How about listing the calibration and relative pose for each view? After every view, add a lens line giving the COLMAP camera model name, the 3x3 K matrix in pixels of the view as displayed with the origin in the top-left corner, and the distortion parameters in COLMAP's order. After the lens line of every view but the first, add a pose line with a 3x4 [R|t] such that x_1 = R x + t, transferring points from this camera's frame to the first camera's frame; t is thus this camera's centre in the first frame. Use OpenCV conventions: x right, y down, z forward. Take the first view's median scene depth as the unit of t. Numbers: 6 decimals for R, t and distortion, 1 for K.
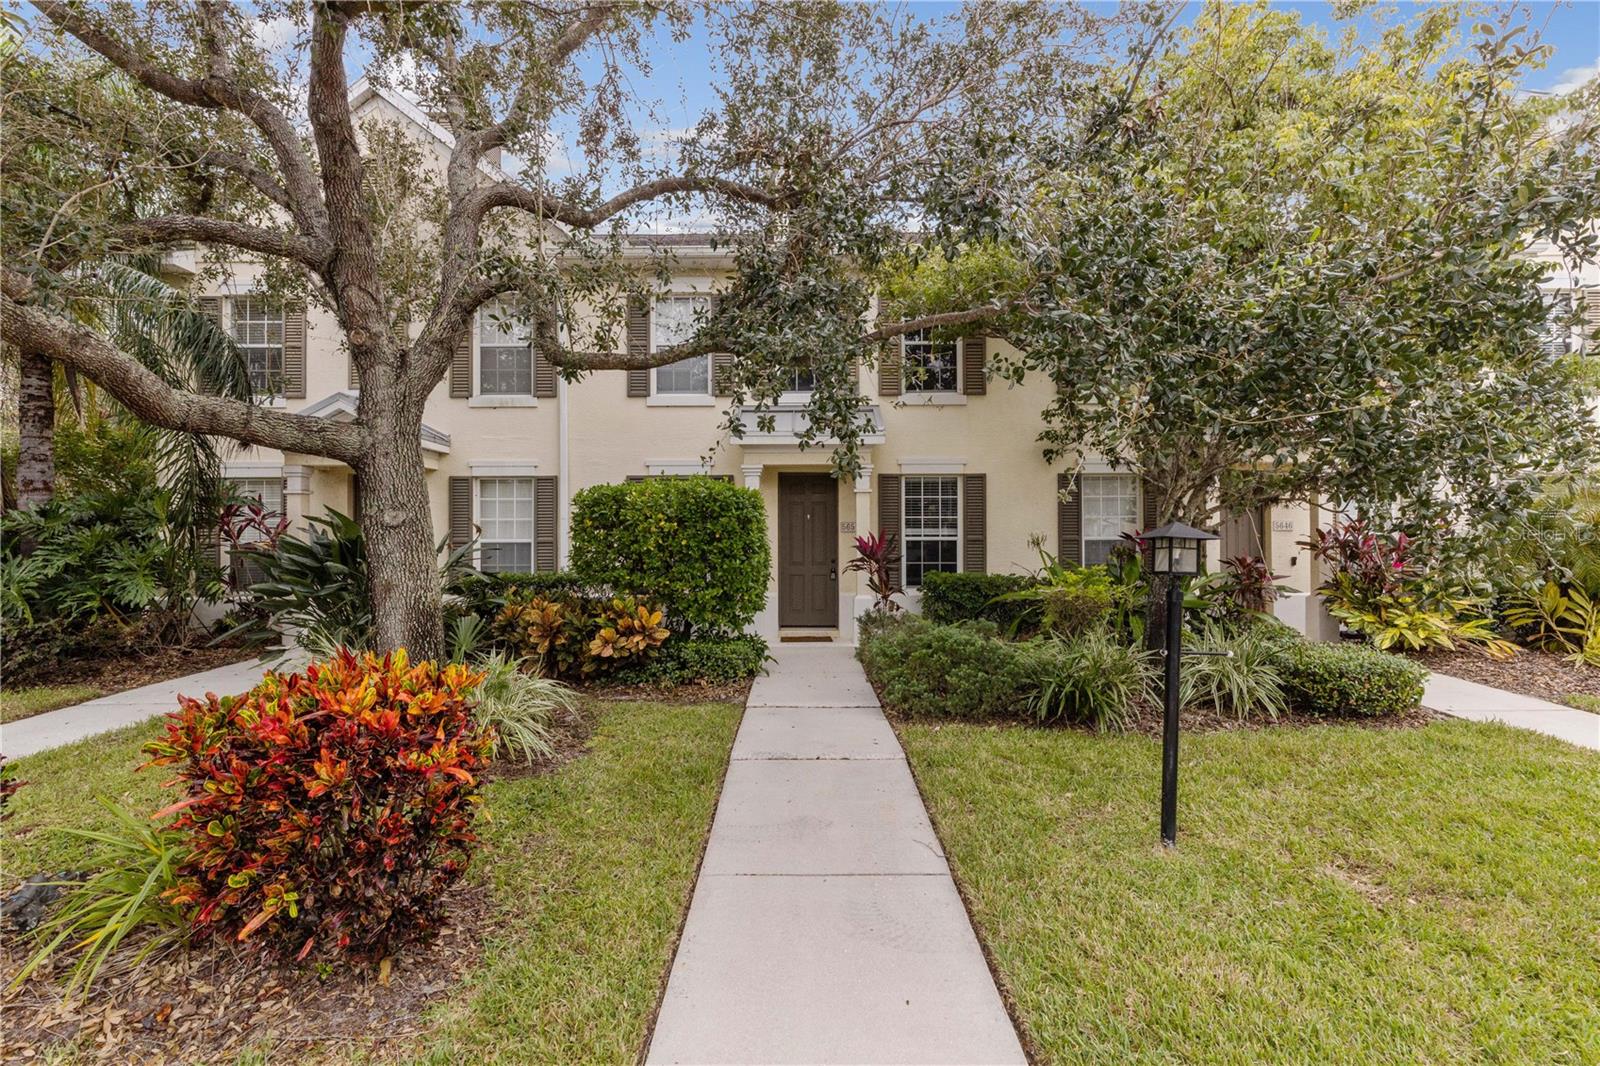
lens RADIAL K [[740.8, 0, 798.5], [0, 740.8, 539.5], [0, 0, 1]] dist [0.000066, 0.000051]
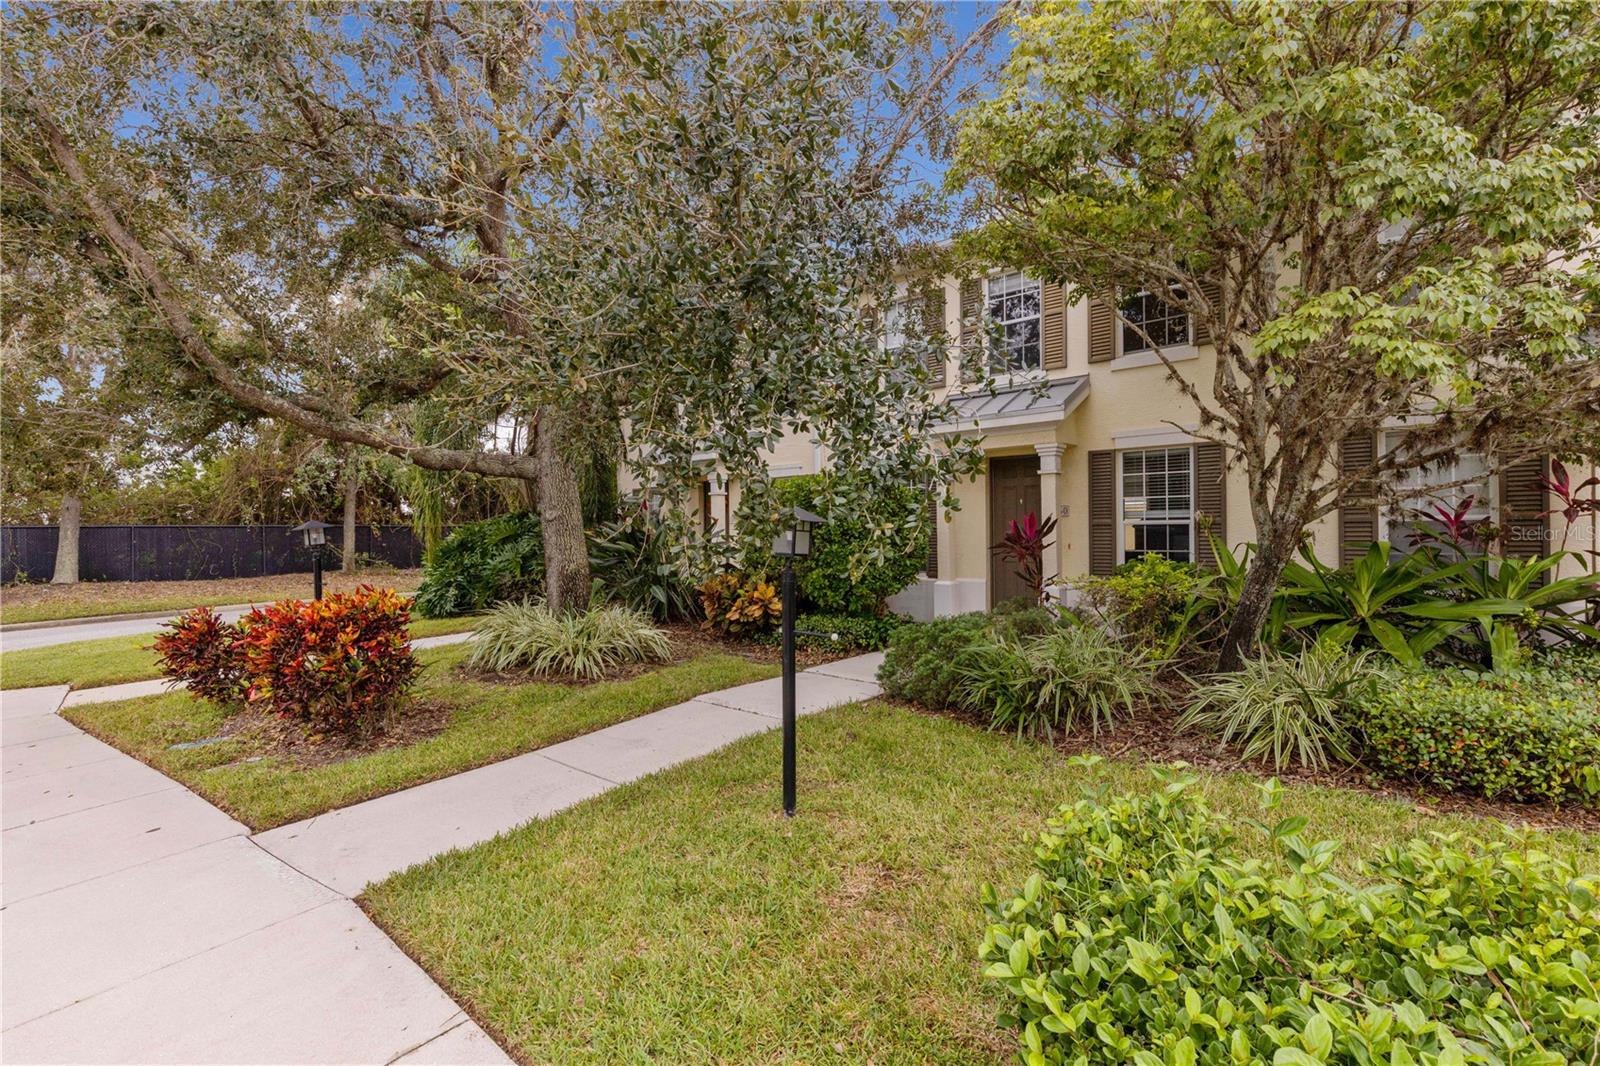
lens RADIAL K [[740.8, 0, 798.5], [0, 740.8, 539.5], [0, 0, 1]] dist [0.000066, 0.000051]
pose [[0.753390, 0.003653, -0.657564, 0.436988], [0.009142, 0.999830, 0.016028, 0.001346], [0.657511, -0.018086, 0.753228, 0.083598]]
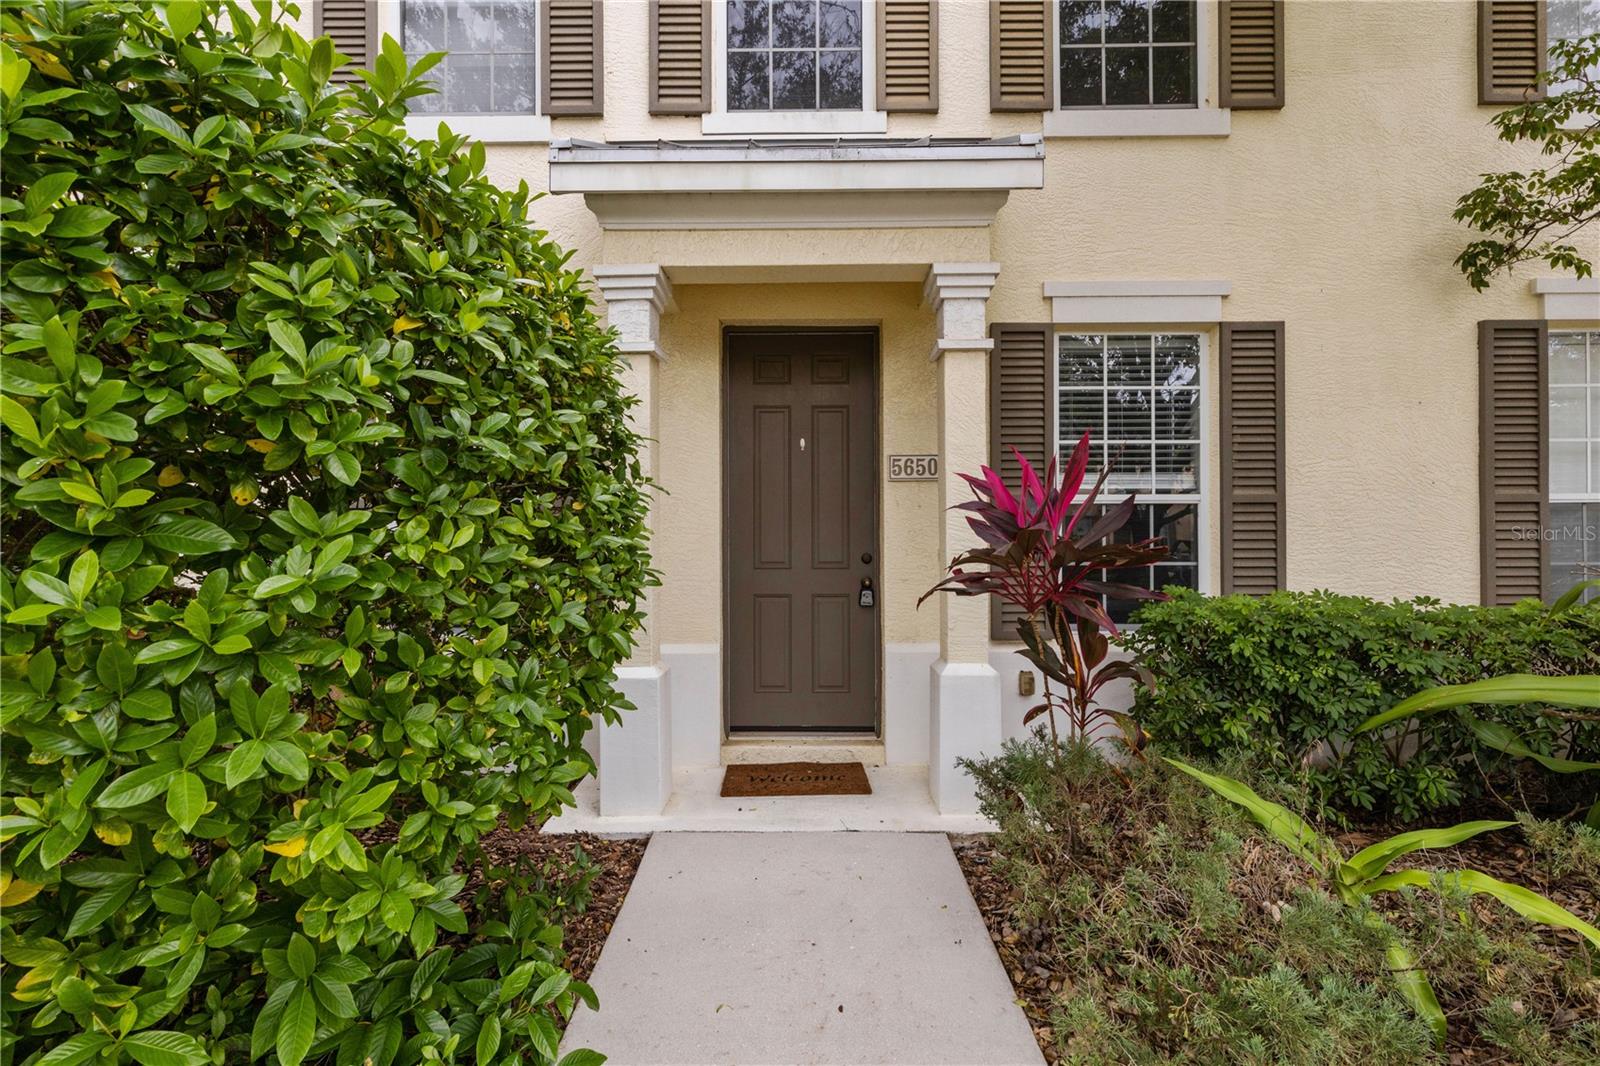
lens RADIAL K [[740.8, 0, 798.5], [0, 740.8, 539.5], [0, 0, 1]] dist [0.000066, 0.000051]
pose [[0.999987, 0.000425, 0.005101, 0.009951], [-0.000467, 0.999965, 0.008311, 0.016323], [-0.005098, -0.008313, 0.999952, 0.633476]]
